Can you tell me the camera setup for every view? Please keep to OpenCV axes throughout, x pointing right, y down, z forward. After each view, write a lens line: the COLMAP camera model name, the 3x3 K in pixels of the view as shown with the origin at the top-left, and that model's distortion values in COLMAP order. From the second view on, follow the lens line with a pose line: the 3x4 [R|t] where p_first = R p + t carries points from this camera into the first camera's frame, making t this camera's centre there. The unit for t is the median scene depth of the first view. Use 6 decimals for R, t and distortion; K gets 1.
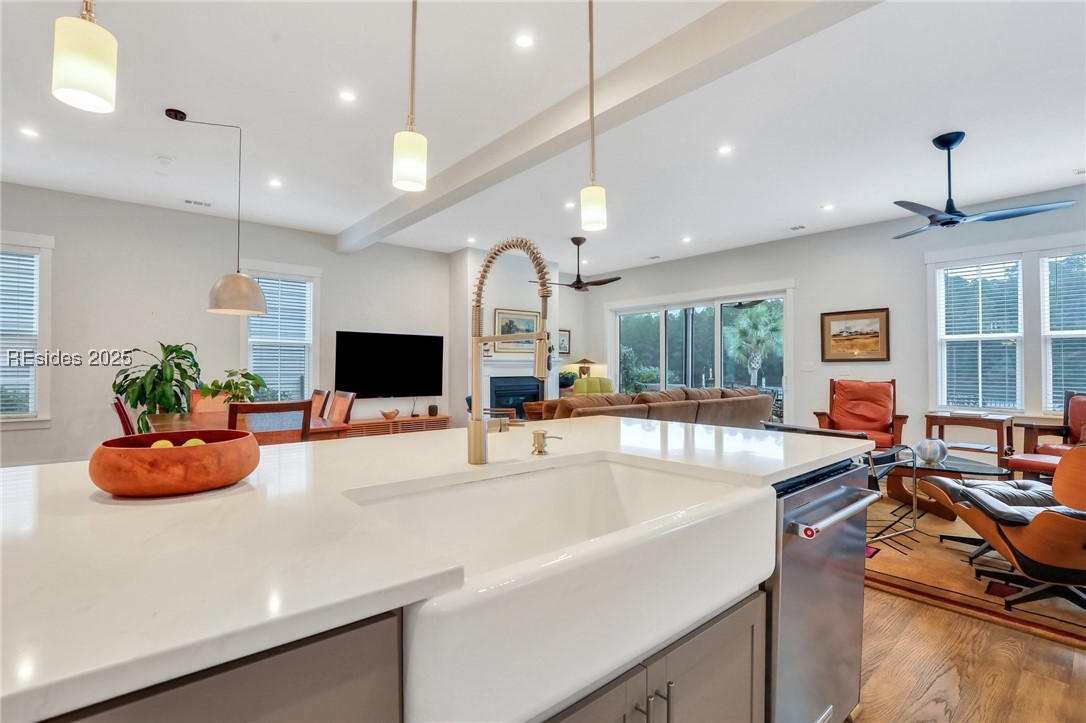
lens RADIAL K [[502.3, 0, 548.0], [0, 502.3, 362.4], [0, 0, 1]] dist [-0.037881, 0.007954]
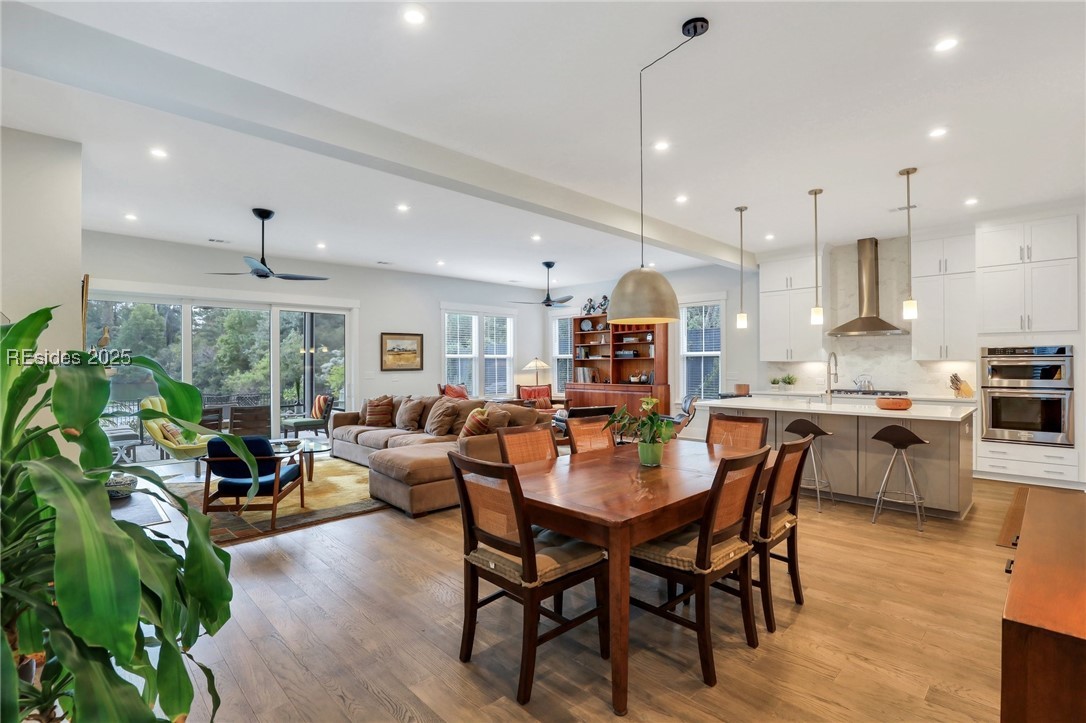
lens RADIAL K [[505.2, 0, 548.5], [0, 505.2, 363.6], [0, 0, 1]] dist [-0.040620, 0.008979]
pose [[-0.059856, 0.000525, 0.998207, -0.809416], [-0.004431, 0.999990, -0.000792, -0.022508], [-0.998197, -0.004471, -0.059853, 0.703914]]
